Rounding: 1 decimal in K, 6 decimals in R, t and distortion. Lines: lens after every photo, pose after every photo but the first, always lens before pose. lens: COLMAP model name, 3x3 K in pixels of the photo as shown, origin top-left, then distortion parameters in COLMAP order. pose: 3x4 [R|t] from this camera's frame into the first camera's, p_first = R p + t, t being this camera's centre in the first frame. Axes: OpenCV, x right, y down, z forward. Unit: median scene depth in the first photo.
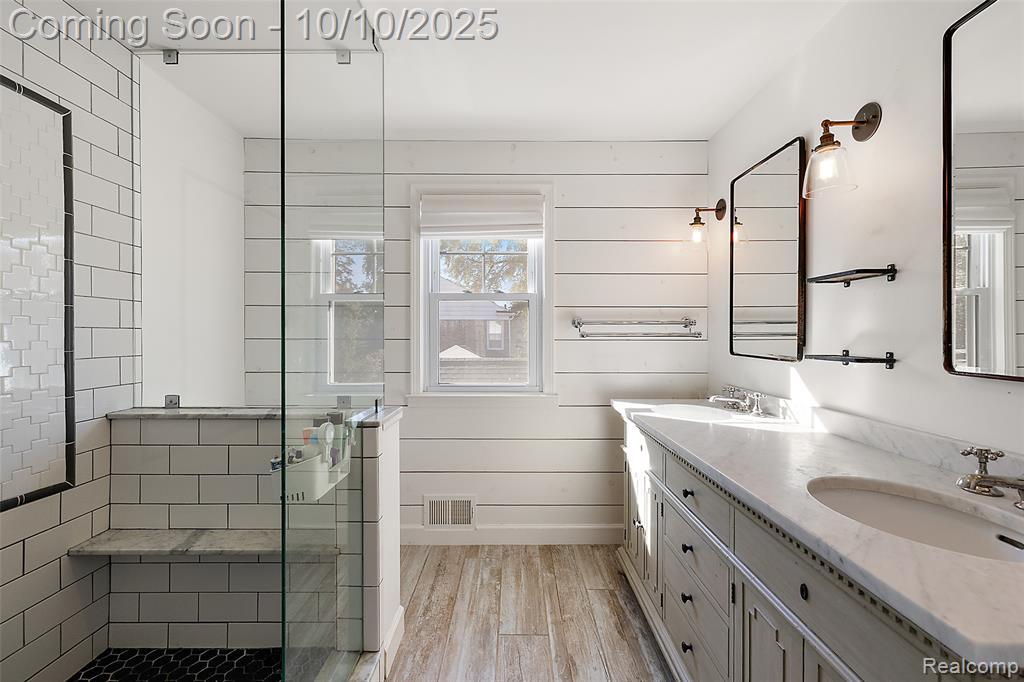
lens RADIAL K [[442.0, 0, 509.8], [0, 442.0, 337.4], [0, 0, 1]] dist [0.003008, 0.000605]
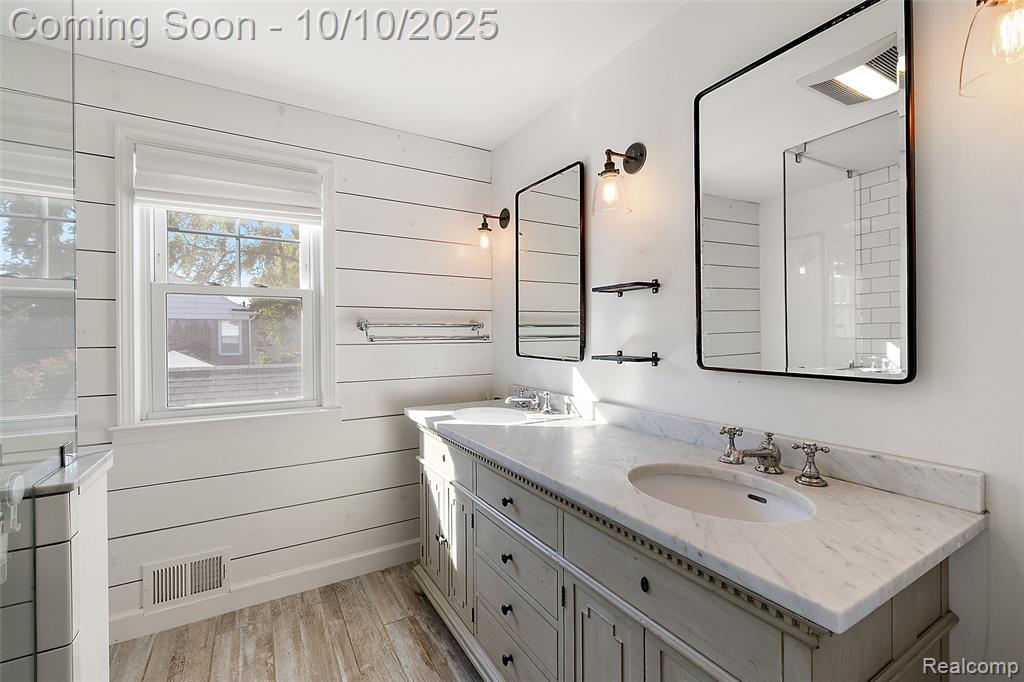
lens RADIAL K [[442.0, 0, 509.8], [0, 442.0, 337.4], [0, 0, 1]] dist [0.003008, 0.000605]
pose [[0.860675, -0.008329, 0.509086, -0.063446], [0.009798, 0.999952, -0.000204, -0.007291], [-0.509060, 0.005163, 0.860716, 0.112979]]
